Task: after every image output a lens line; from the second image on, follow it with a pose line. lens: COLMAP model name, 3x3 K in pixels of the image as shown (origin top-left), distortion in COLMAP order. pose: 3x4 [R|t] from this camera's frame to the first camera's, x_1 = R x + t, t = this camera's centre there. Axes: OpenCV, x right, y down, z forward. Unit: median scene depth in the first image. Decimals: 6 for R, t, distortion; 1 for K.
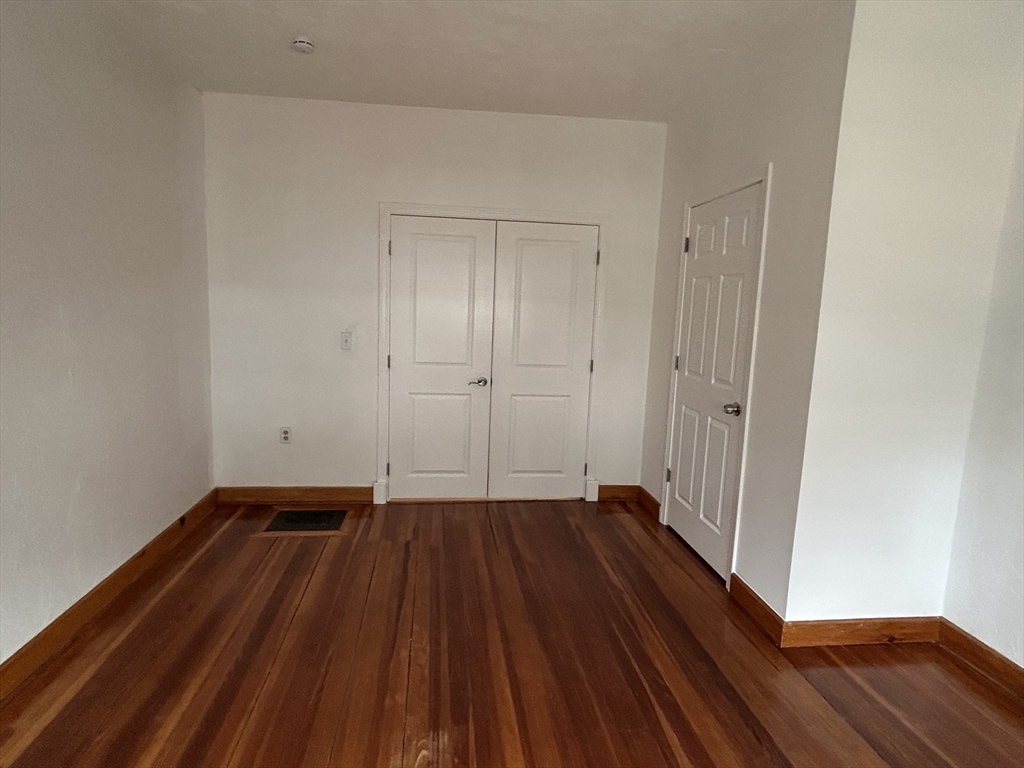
lens RADIAL K [[560.5, 0, 506.0], [0, 560.5, 385.1], [0, 0, 1]] dist [0.014544, -0.001892]
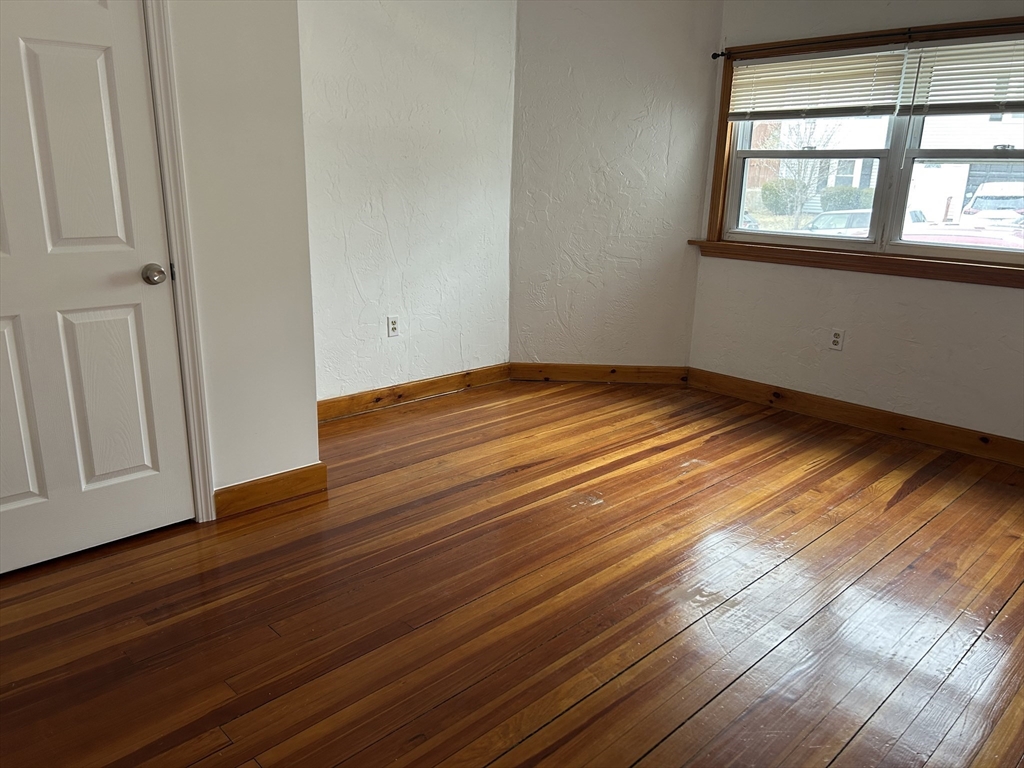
lens RADIAL K [[764.3, 0, 513.2], [0, 764.3, 377.2], [0, 0, 1]] dist [0.057480, -0.052559]
pose [[-0.607899, -0.264941, 0.748509, -0.688944], [0.061148, 0.924269, 0.376814, -0.199972], [-0.791657, 0.274834, -0.545661, 1.512660]]
